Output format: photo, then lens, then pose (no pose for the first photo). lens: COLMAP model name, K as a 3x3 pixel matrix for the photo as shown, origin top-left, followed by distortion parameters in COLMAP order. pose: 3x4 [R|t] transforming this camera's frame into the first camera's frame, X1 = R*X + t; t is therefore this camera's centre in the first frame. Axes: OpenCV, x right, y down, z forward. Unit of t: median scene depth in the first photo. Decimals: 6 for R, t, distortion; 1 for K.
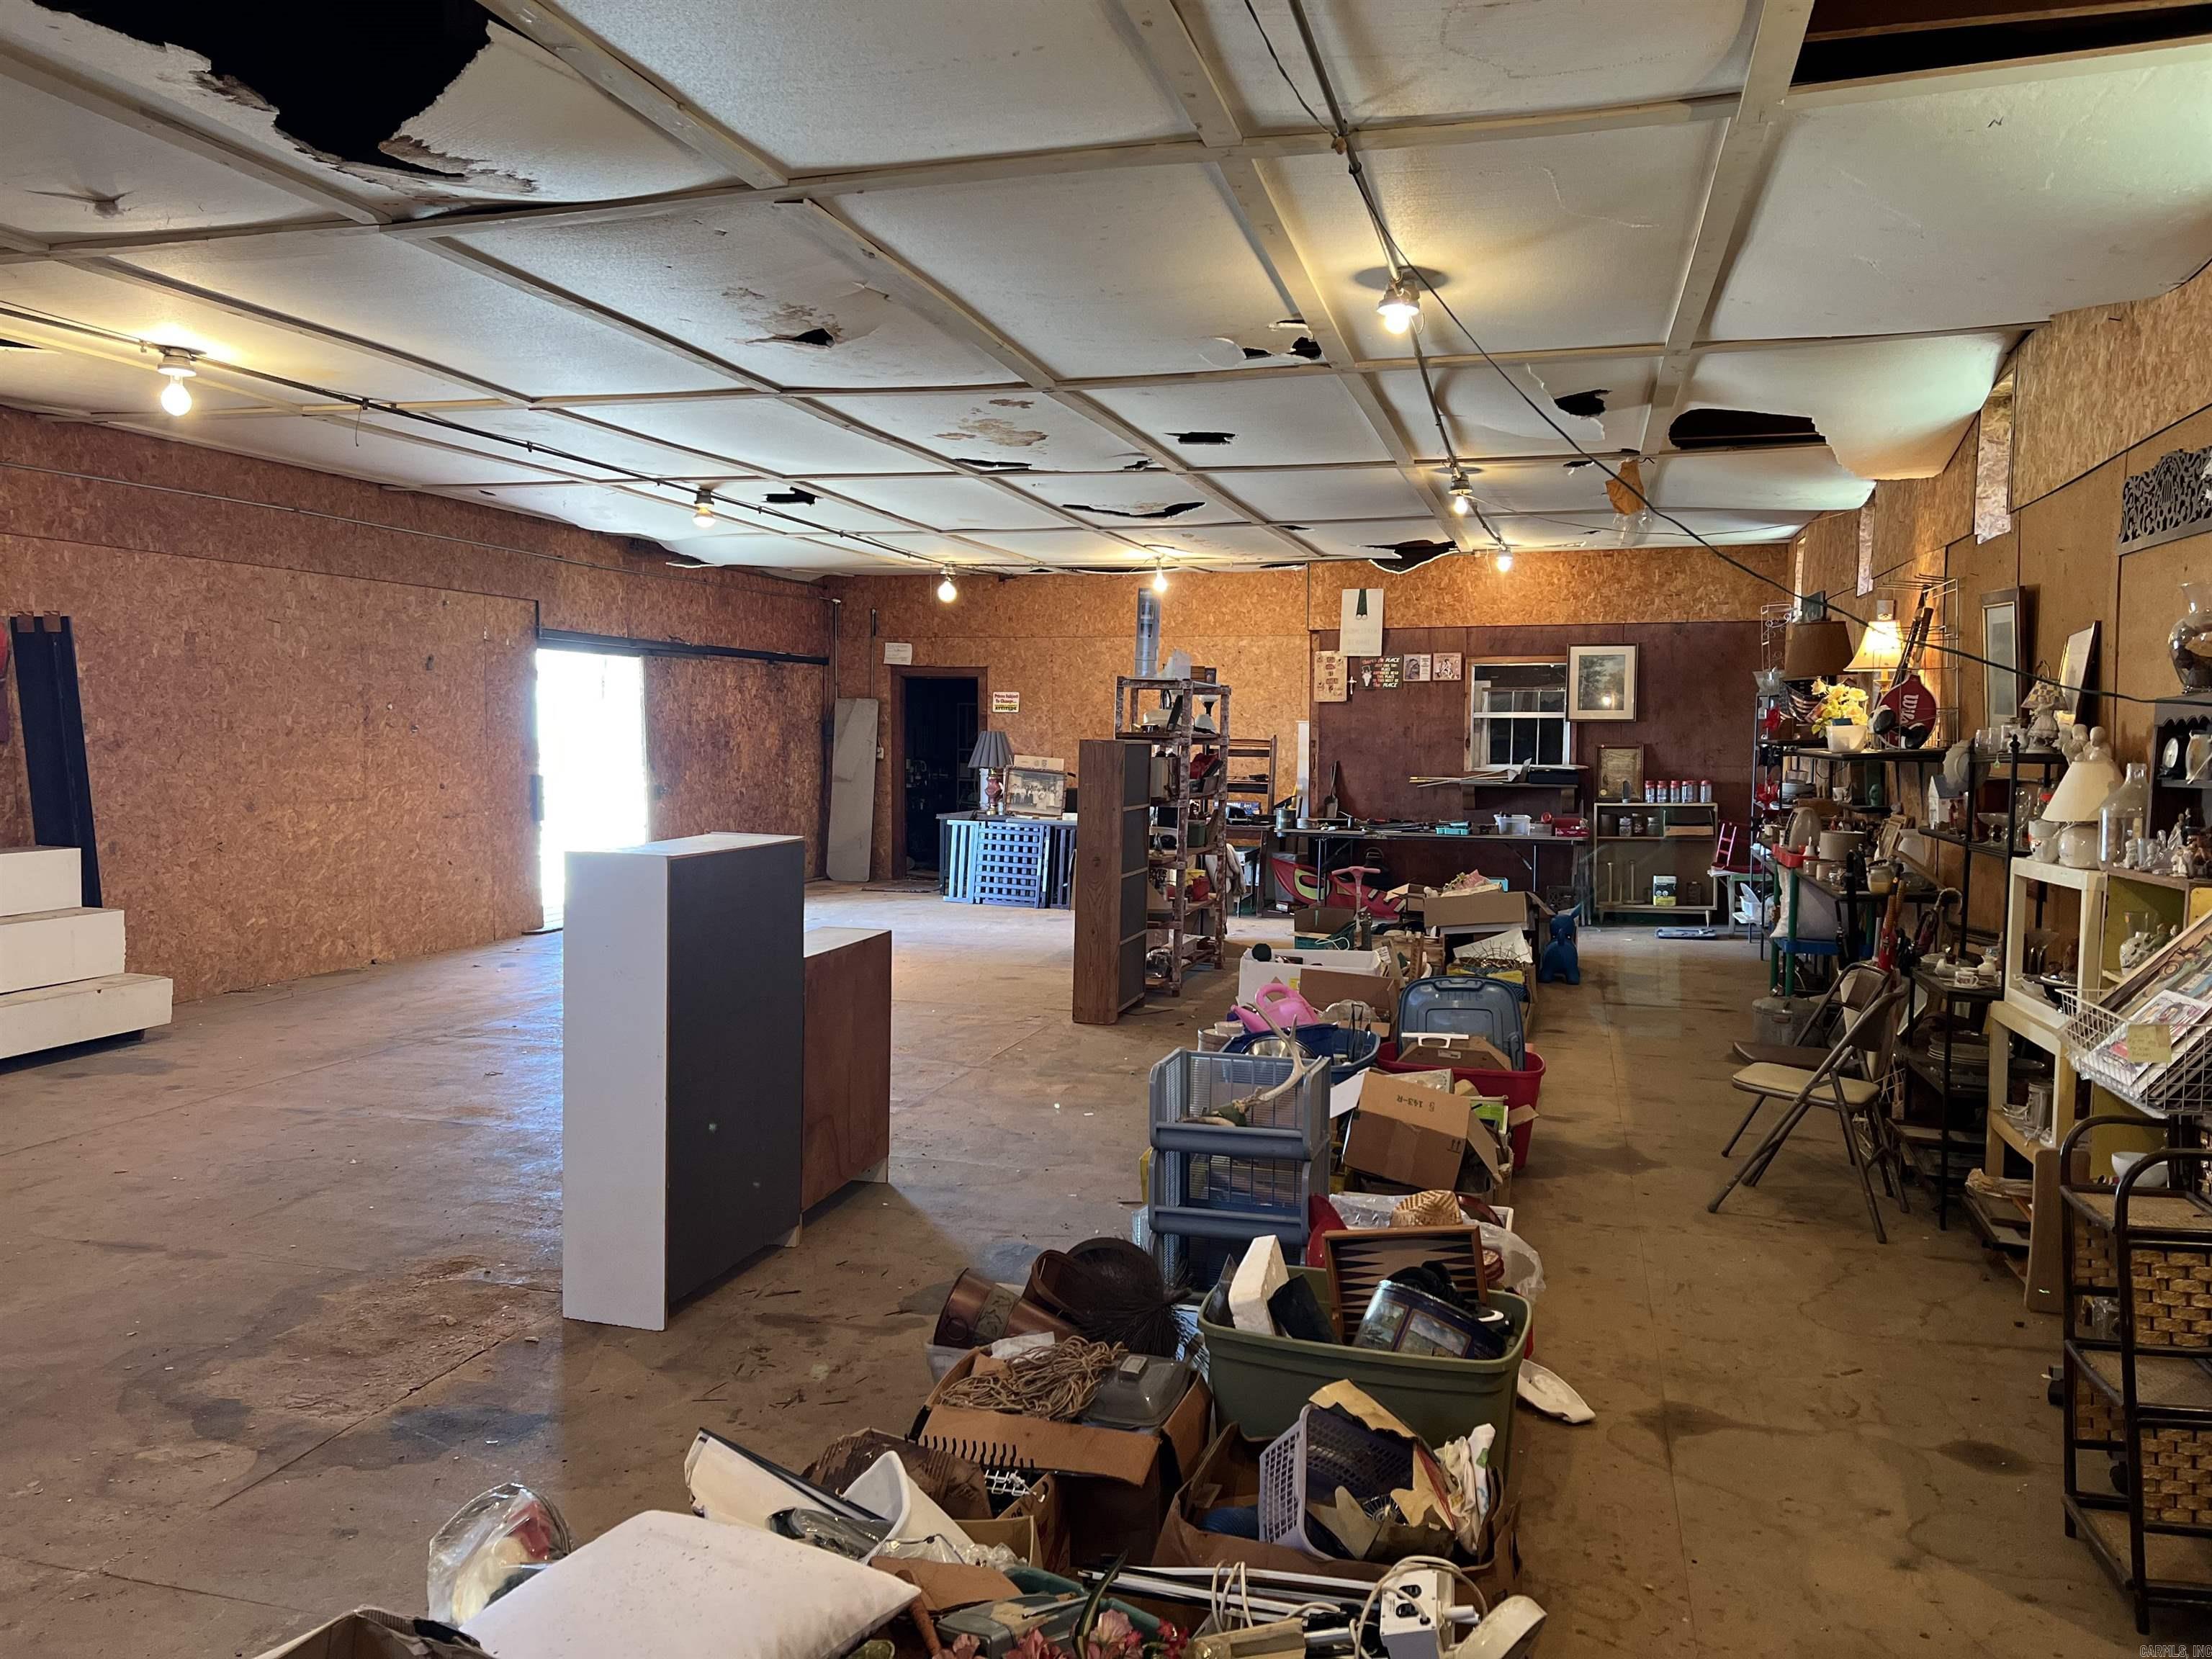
lens RADIAL K [[1651.0, 0, 1100.2], [0, 1651.0, 828.7], [0, 0, 1]] dist [0.058604, -0.062580]
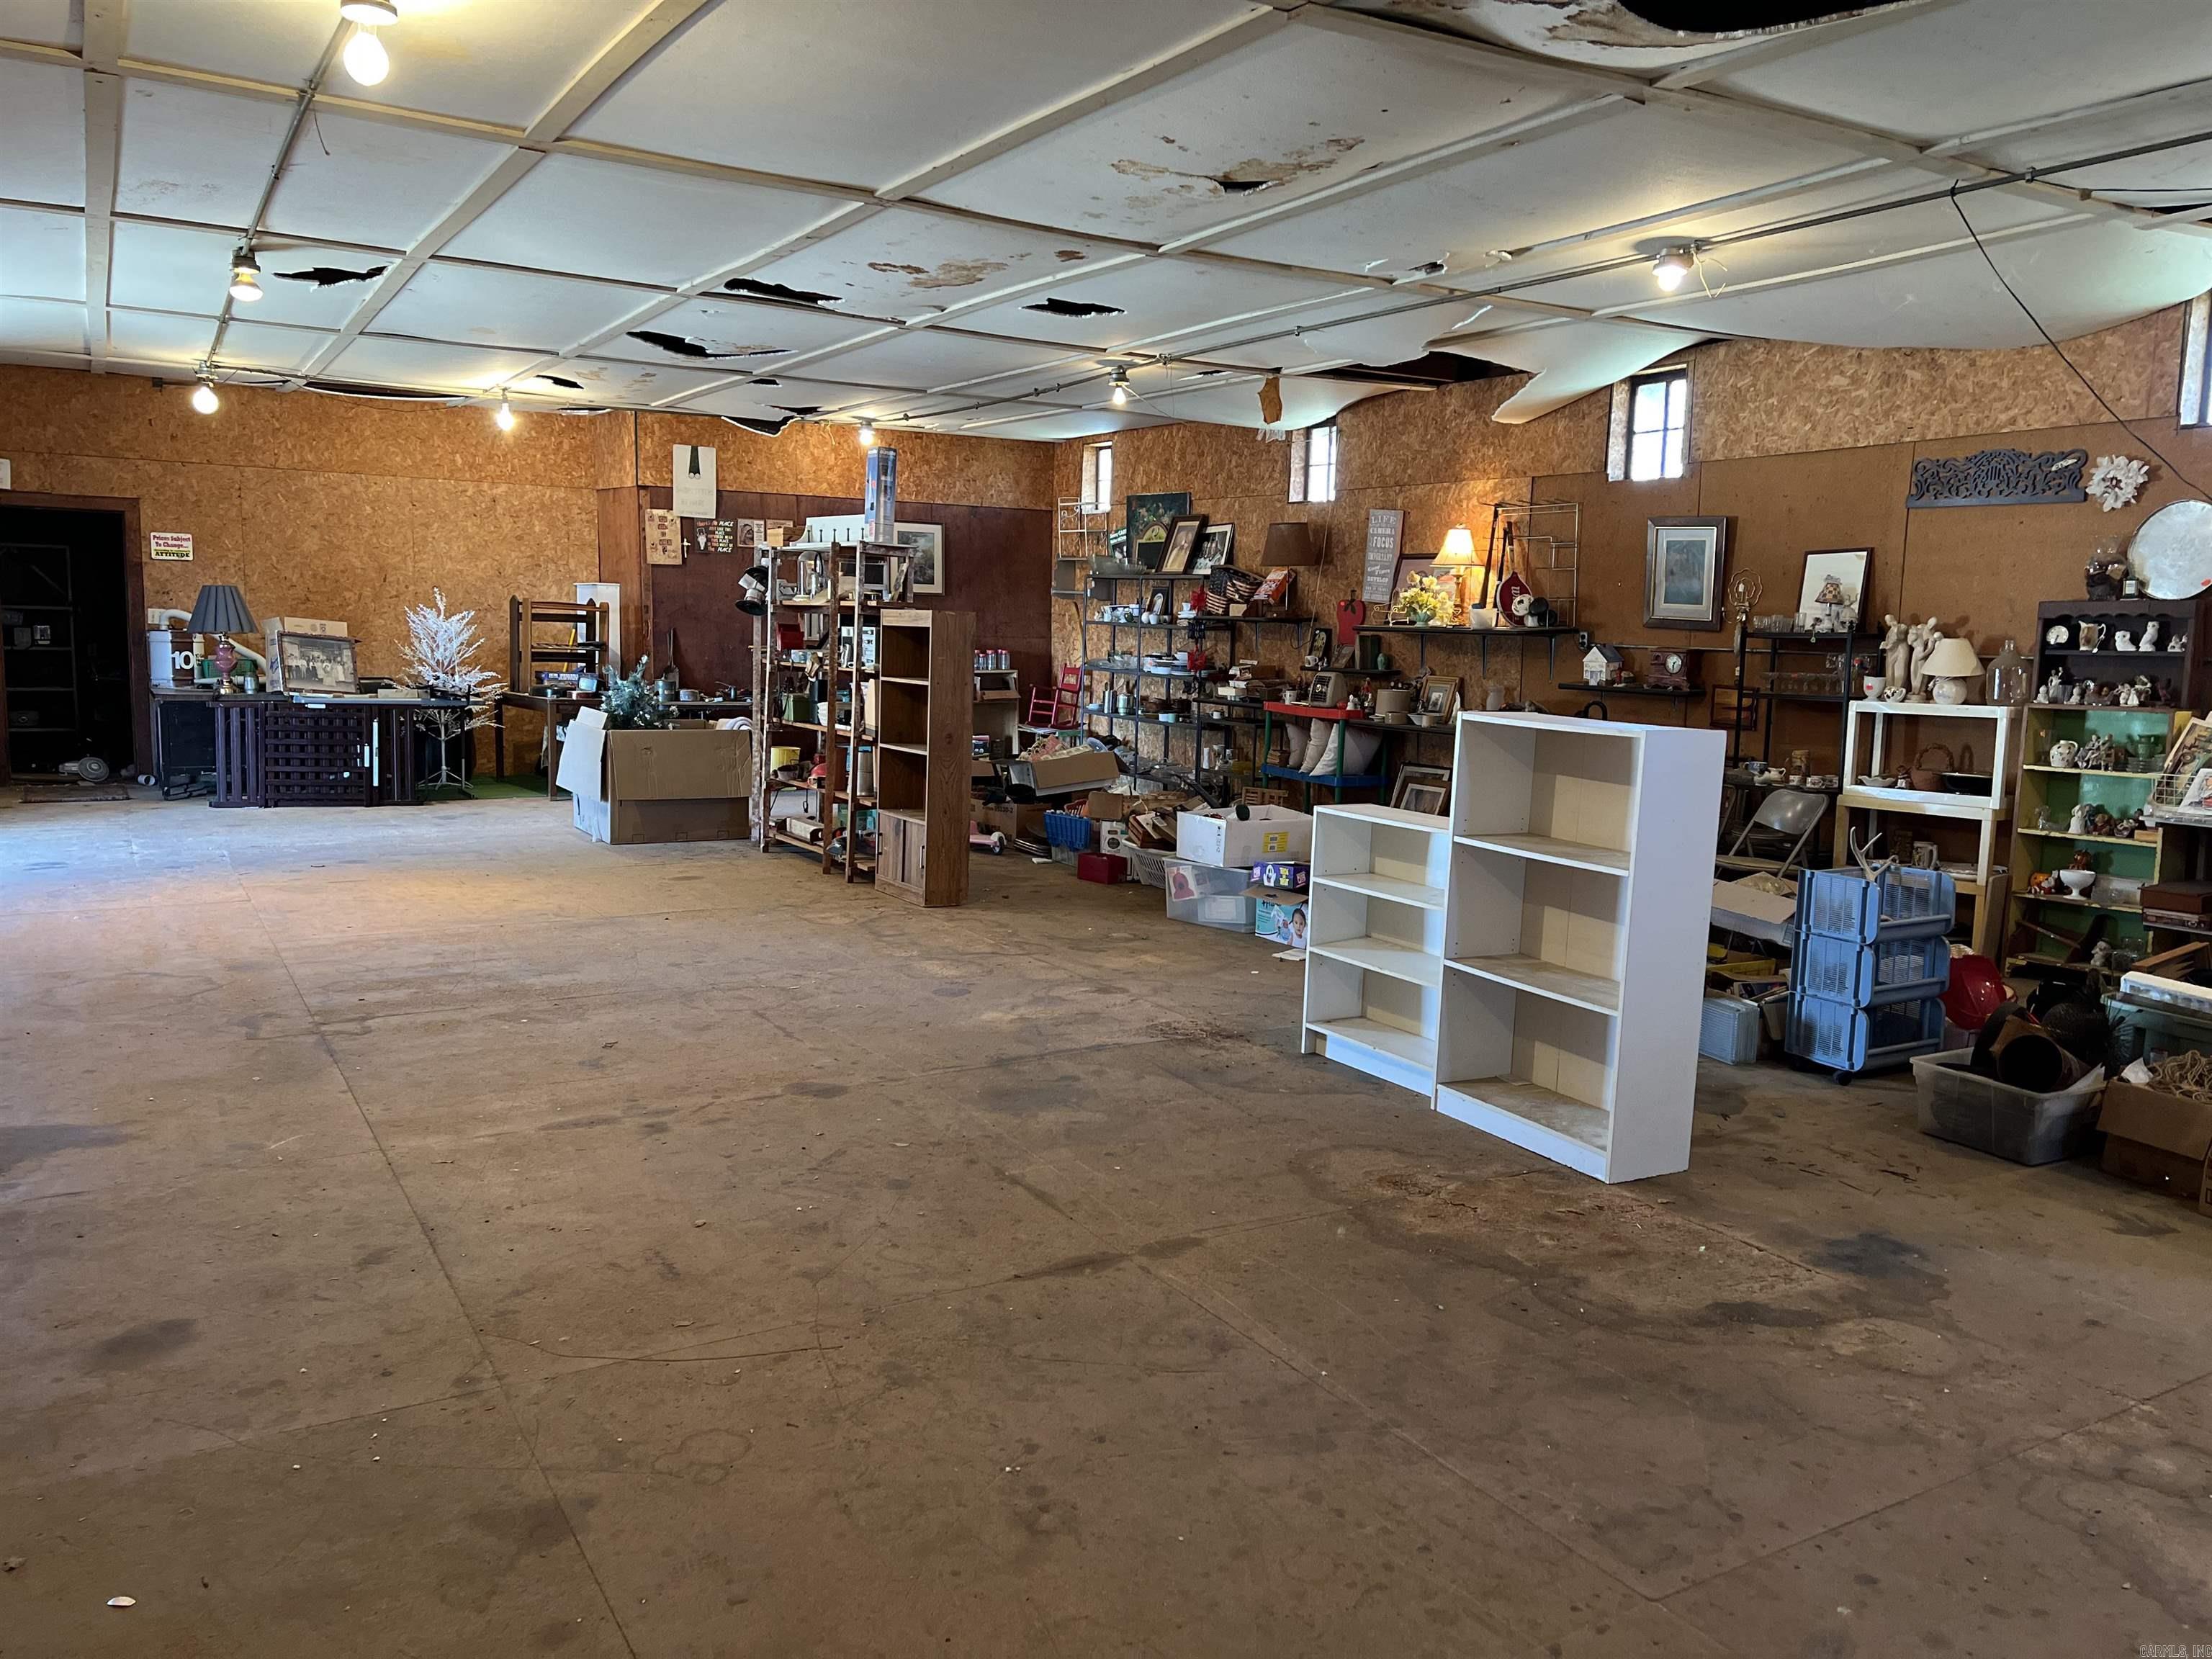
lens RADIAL K [[1651.0, 0, 1114.8], [0, 1651.0, 826.5], [0, 0, 1]] dist [0.058604, -0.062580]
pose [[0.683823, -0.080675, 0.725174, -0.387709], [0.022267, 0.995713, 0.089775, -0.007760], [-0.729308, -0.045242, 0.682688, 0.164068]]
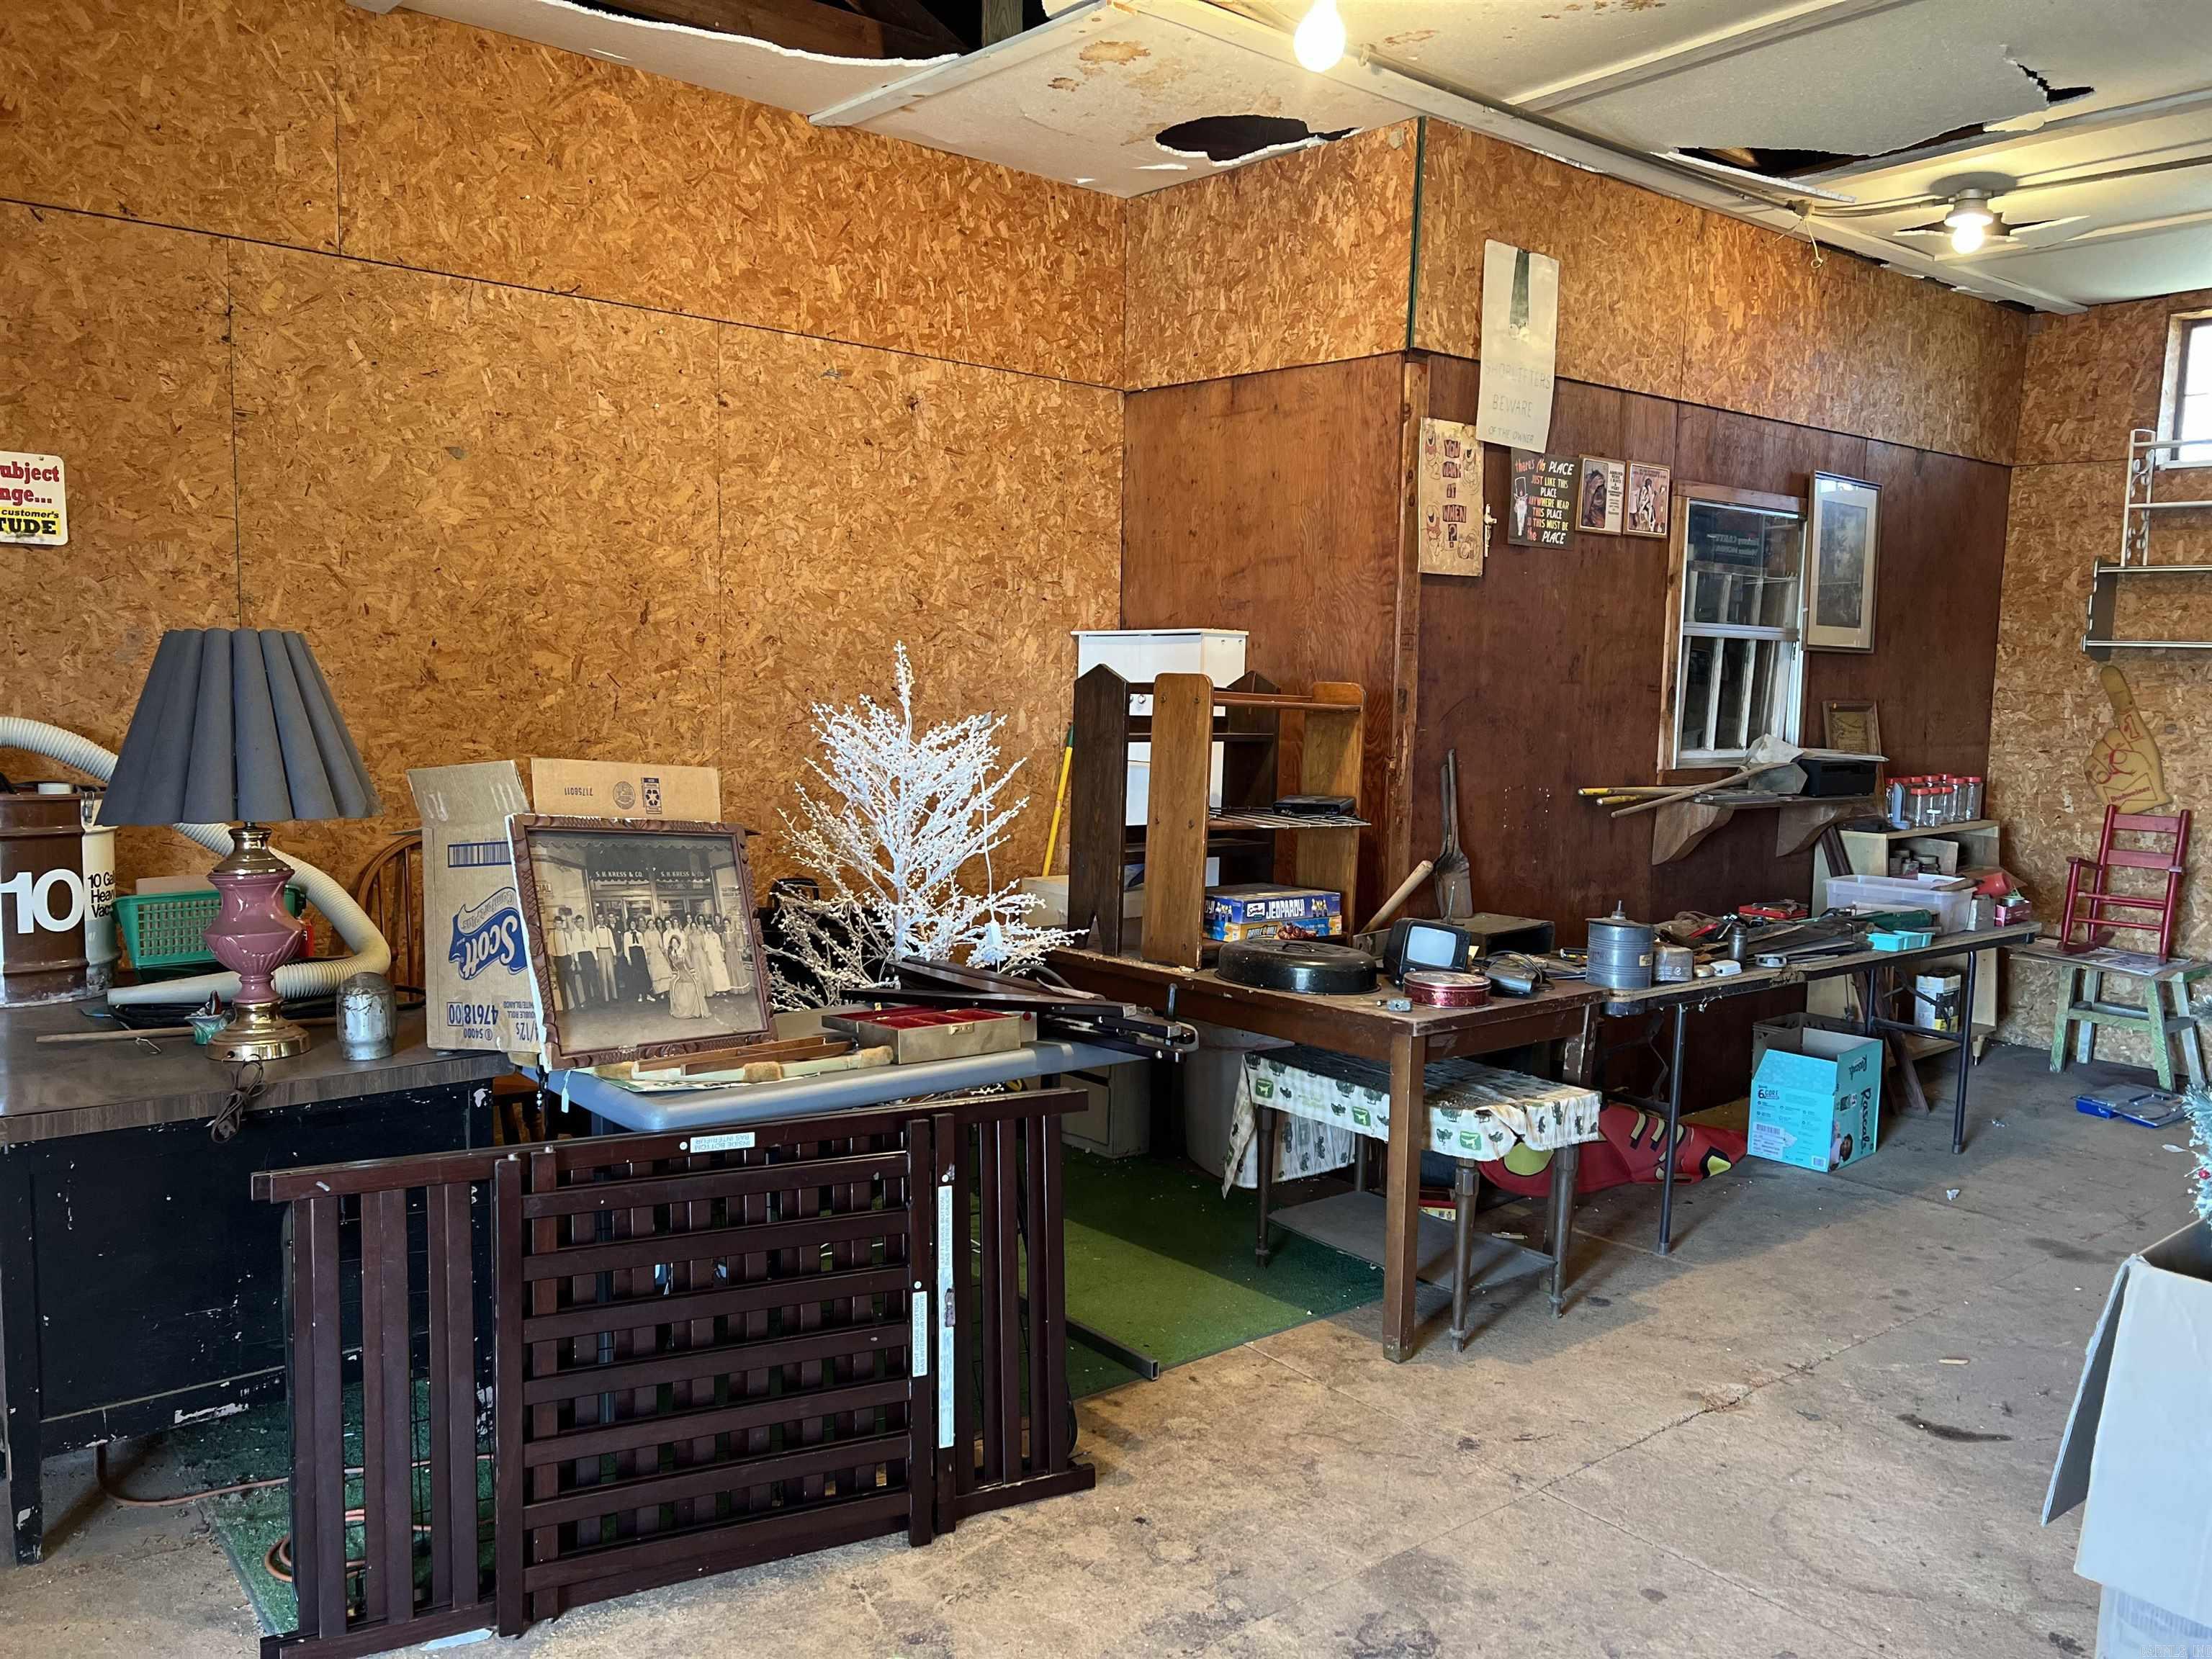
lens RADIAL K [[1651.0, 0, 1127.1], [0, 1651.0, 840.9], [0, 0, 1]] dist [0.058604, -0.062580]
pose [[0.573872, -0.073574, 0.815633, -0.181653], [0.029045, 0.997158, 0.069513, -0.048769], [-0.818430, -0.016202, 0.574378, 0.870678]]
